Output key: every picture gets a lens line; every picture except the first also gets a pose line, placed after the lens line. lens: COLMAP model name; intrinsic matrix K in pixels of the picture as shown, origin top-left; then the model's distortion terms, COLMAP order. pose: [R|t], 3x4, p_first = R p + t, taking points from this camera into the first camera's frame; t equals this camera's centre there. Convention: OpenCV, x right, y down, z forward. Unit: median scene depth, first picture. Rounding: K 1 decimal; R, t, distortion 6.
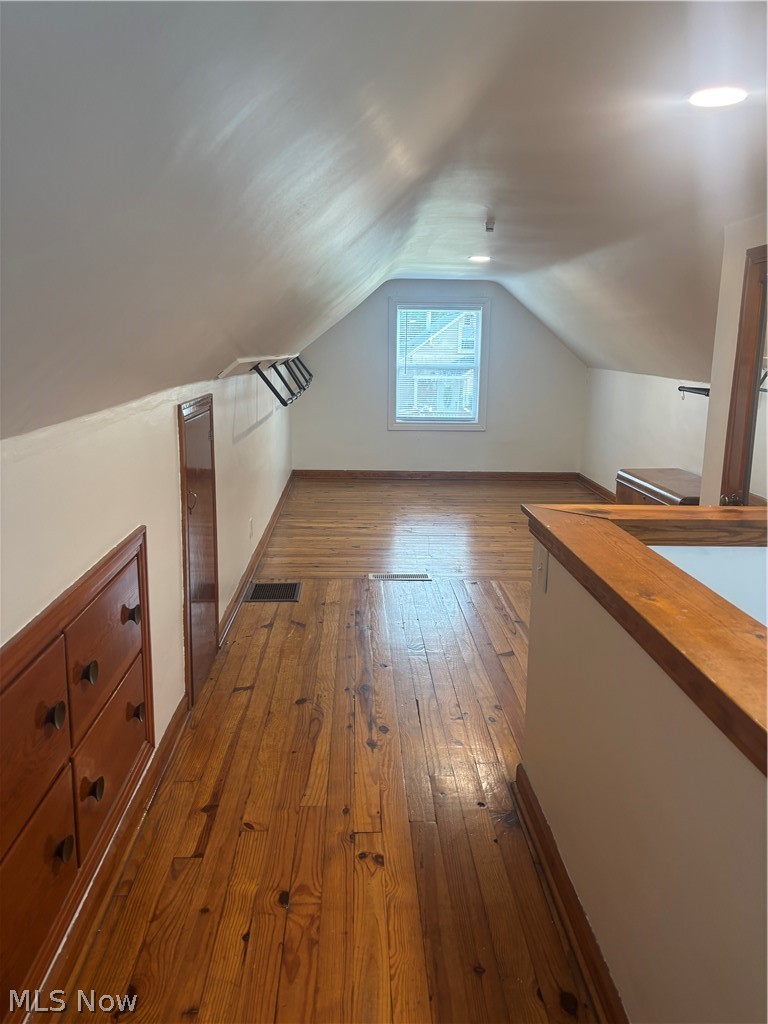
lens RADIAL K [[780.8, 0, 388.5], [0, 780.8, 518.3], [0, 0, 1]] dist [0.065493, -0.074187]
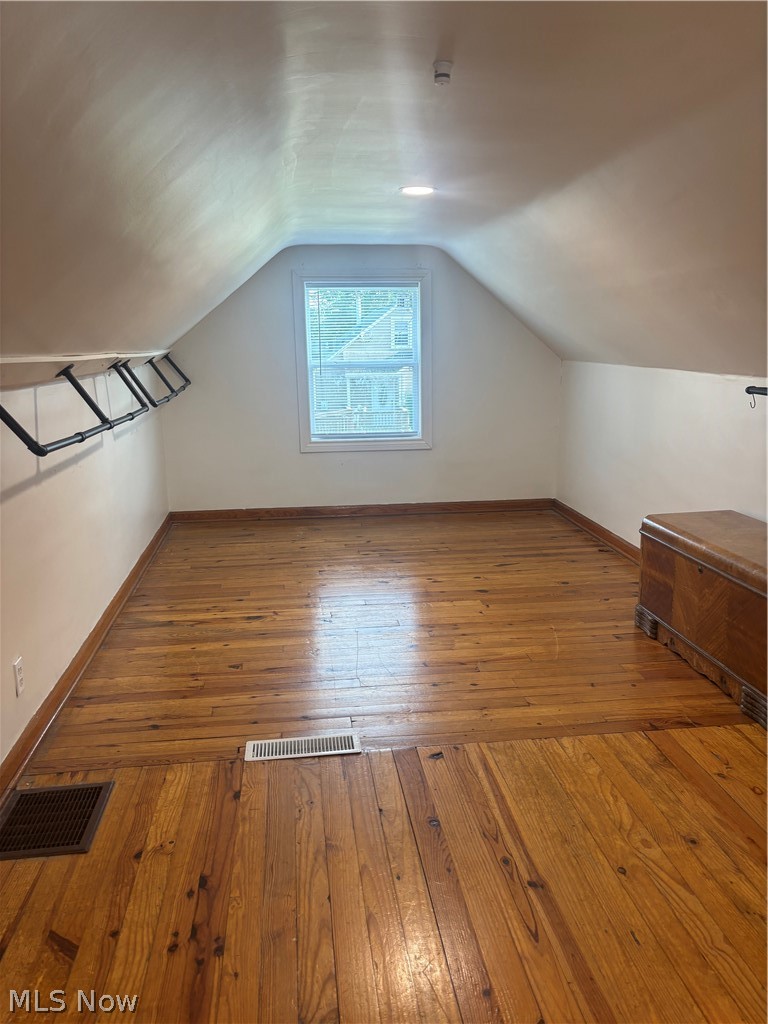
lens RADIAL K [[780.8, 0, 388.5], [0, 780.8, 518.3], [0, 0, 1]] dist [0.065493, -0.074187]
pose [[0.996221, -0.043839, 0.074978, 0.027999], [0.043552, 0.999036, 0.005456, -0.060113], [-0.075145, -0.002170, 0.997170, 0.302779]]
